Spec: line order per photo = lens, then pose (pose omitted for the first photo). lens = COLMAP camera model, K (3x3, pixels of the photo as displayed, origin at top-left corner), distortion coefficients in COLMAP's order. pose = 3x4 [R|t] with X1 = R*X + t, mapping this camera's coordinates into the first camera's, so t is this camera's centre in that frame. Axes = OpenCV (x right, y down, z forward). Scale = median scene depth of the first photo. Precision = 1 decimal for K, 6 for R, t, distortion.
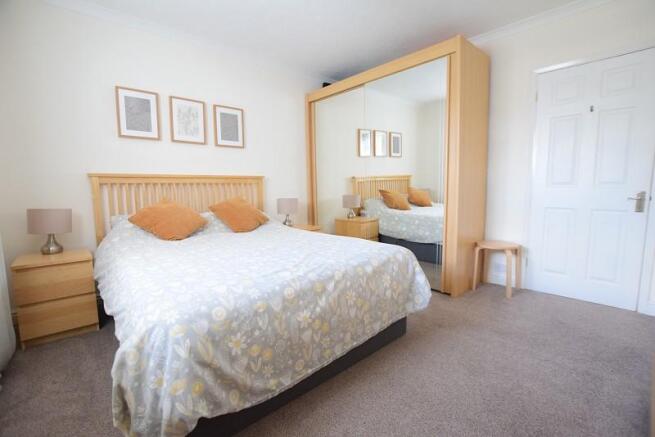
lens RADIAL K [[291.5, 0, 327.5], [0, 291.5, 218.5], [0, 0, 1]] dist [-0.018790, -0.000064]
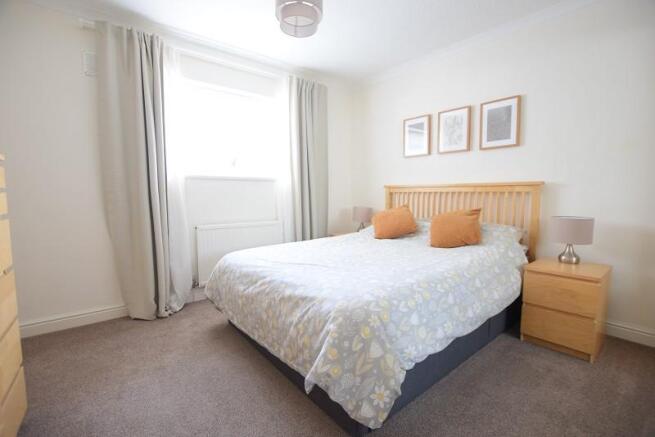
lens RADIAL K [[305.3, 0, 327.5], [0, 305.3, 218.5], [0, 0, 1]] dist [-0.071606, -0.000025]
pose [[-0.074201, 0.086773, -0.993461, 0.576909], [-0.103630, 0.990143, 0.094224, -0.083712], [0.991844, 0.109944, -0.064477, 0.635157]]
